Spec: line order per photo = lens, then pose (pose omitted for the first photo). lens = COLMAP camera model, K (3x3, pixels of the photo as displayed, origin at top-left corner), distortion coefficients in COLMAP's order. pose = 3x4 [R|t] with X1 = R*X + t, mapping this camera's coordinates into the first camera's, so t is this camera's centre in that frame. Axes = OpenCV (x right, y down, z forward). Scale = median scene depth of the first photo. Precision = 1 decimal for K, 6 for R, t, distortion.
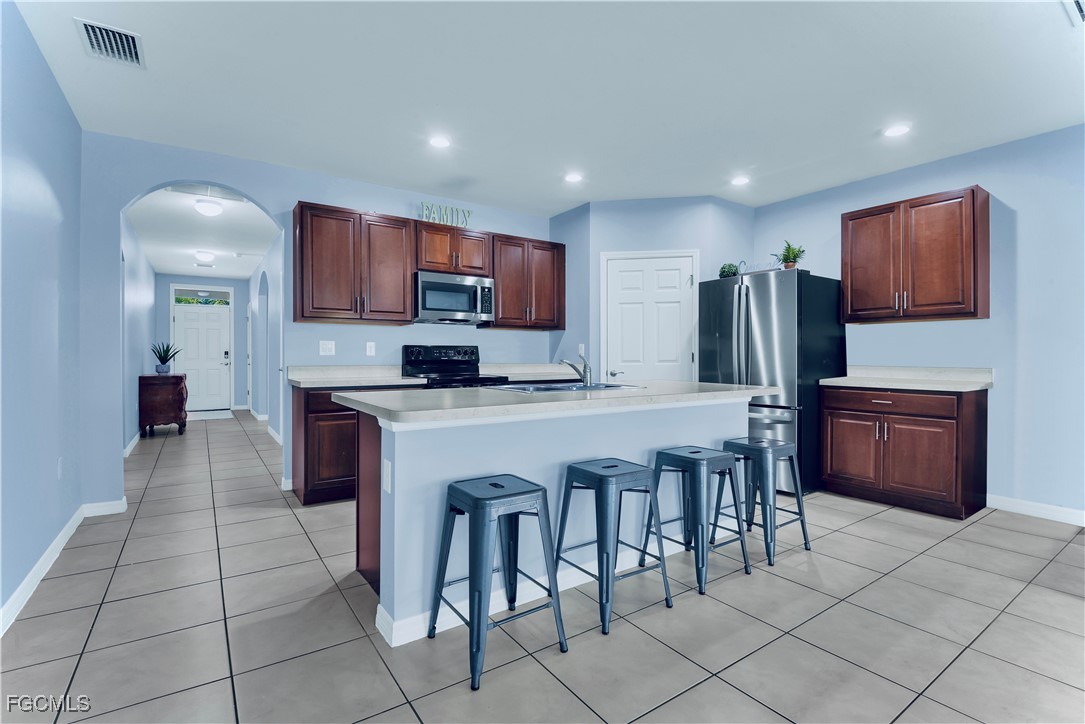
lens RADIAL K [[497.1, 0, 543.0], [0, 497.1, 359.8], [0, 0, 1]] dist [-0.005210, -0.001931]
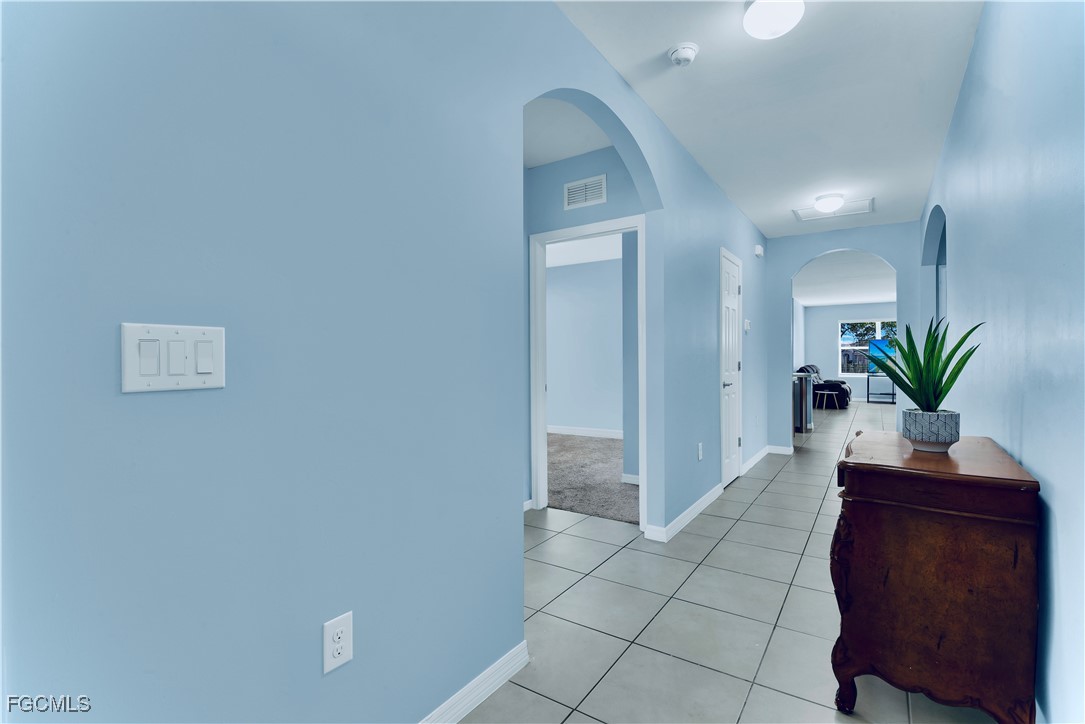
lens RADIAL K [[497.1, 0, 542.5], [0, 497.1, 361.5], [0, 0, 1]] dist [-0.005210, -0.001931]
pose [[0.361655, -0.000063, -0.932312, -0.611011], [-0.003014, 0.999995, -0.001237, -0.016021], [0.932307, 0.003258, 0.361653, 0.734755]]
